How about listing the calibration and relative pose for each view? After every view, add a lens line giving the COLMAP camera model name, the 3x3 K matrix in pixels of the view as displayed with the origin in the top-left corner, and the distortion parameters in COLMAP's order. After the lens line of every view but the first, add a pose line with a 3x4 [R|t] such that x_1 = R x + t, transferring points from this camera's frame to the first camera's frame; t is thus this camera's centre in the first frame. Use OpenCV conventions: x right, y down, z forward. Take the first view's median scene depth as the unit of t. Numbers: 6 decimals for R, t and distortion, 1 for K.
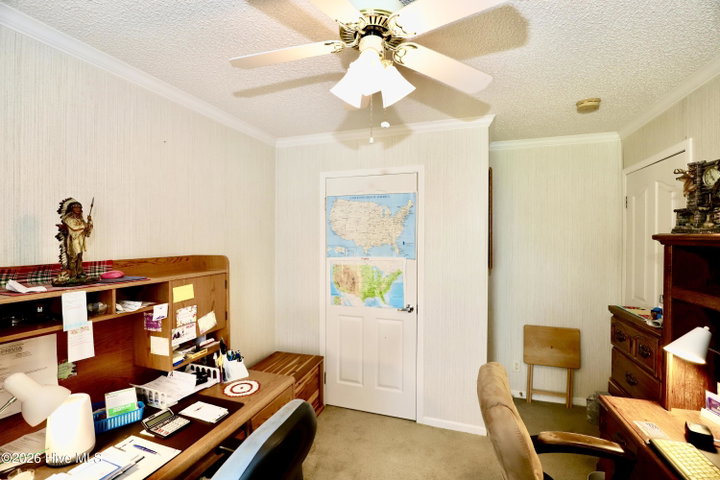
lens RADIAL K [[321.6, 0, 361.5], [0, 321.6, 240.4], [0, 0, 1]] dist [-0.004376, -0.000055]
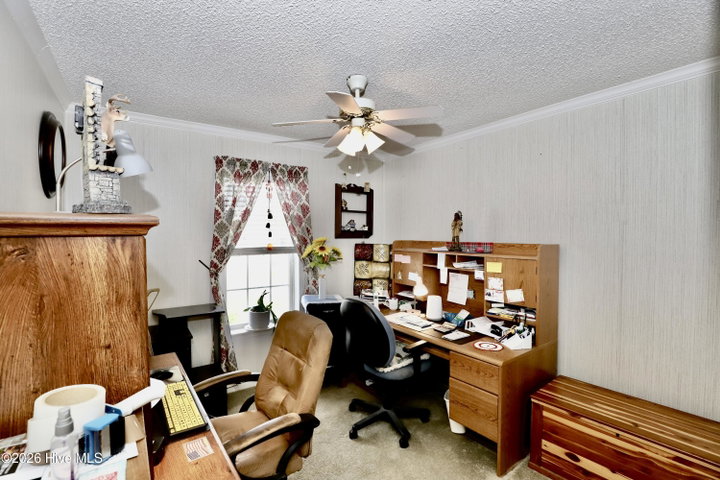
lens RADIAL K [[321.6, 0, 362.5], [0, 321.6, 240.2], [0, 0, 1]] dist [-0.004376, -0.000055]
pose [[-0.566031, 0.017376, -0.824201, 0.971120], [-0.002405, 0.999739, 0.022728, 0.009792], [0.824380, 0.014847, -0.565841, 1.323297]]
